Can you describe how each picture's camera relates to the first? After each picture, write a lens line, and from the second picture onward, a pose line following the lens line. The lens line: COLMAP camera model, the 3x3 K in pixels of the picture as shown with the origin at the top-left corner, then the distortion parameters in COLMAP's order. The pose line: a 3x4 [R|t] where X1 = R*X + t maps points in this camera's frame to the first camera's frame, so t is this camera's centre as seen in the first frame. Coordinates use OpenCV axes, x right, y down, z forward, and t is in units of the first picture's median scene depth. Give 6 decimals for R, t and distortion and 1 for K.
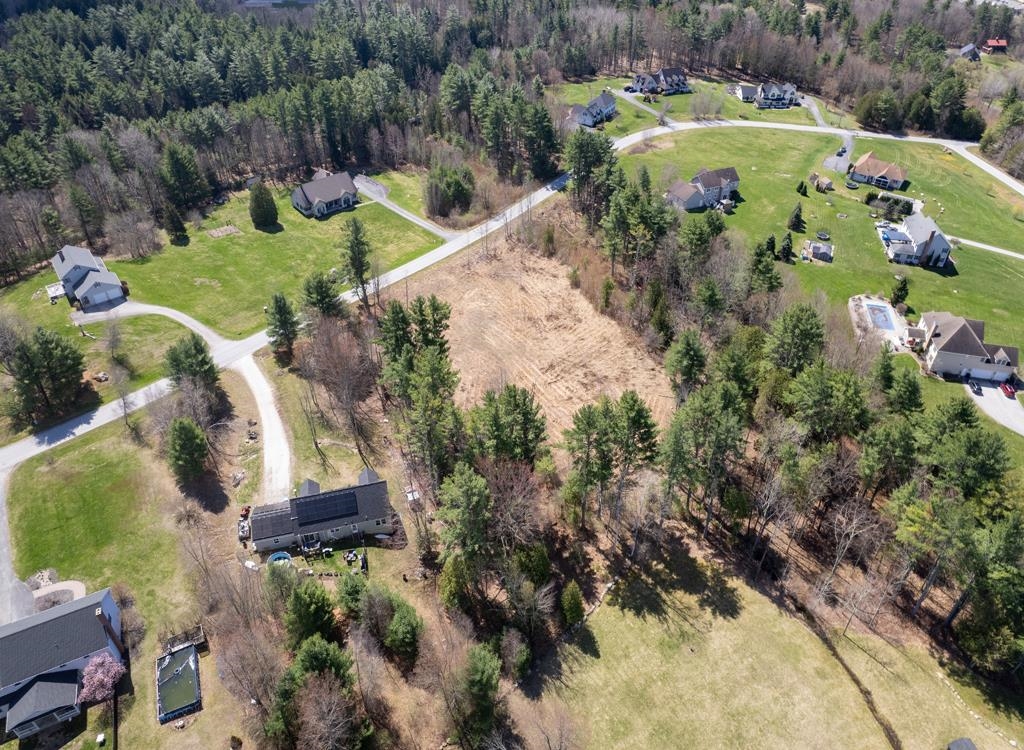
lens RADIAL K [[618.8, 0, 515.0], [0, 618.8, 371.7], [0, 0, 1]] dist [-0.089022, 0.084907]
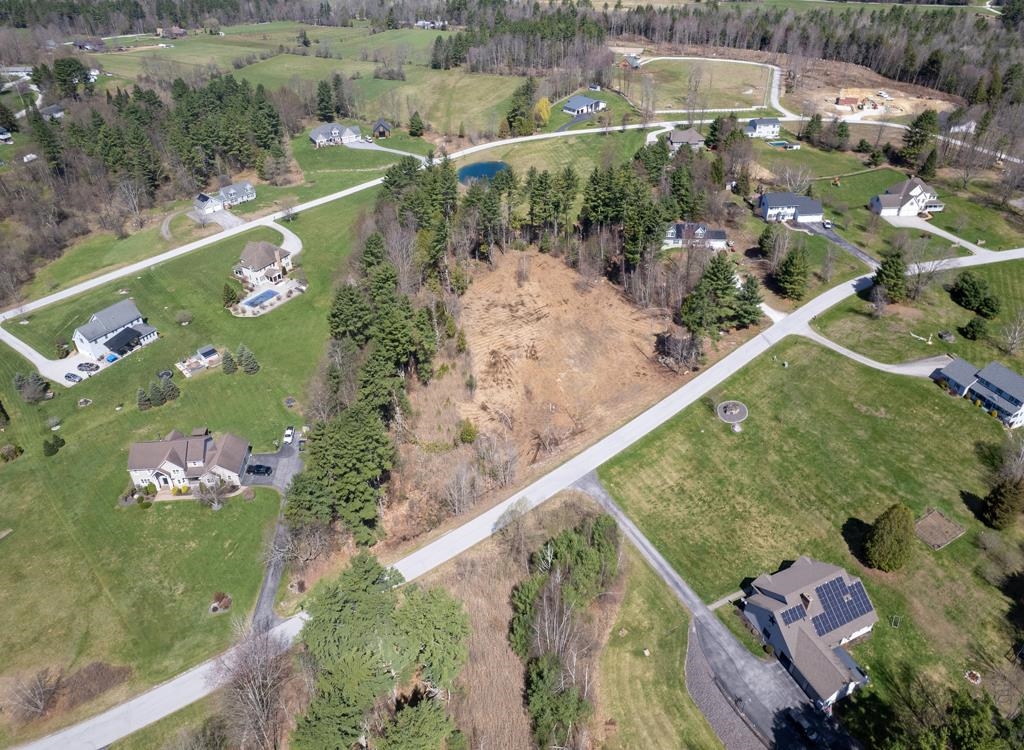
lens RADIAL K [[622.4, 0, 516.2], [0, 622.4, 380.2], [0, 0, 1]] dist [-0.090595, 0.087251]
pose [[-0.955386, -0.185538, 0.229811, -0.198366], [0.192507, 0.198940, 0.960918, -1.125738], [-0.224005, 0.962288, -0.154347, 1.208481]]
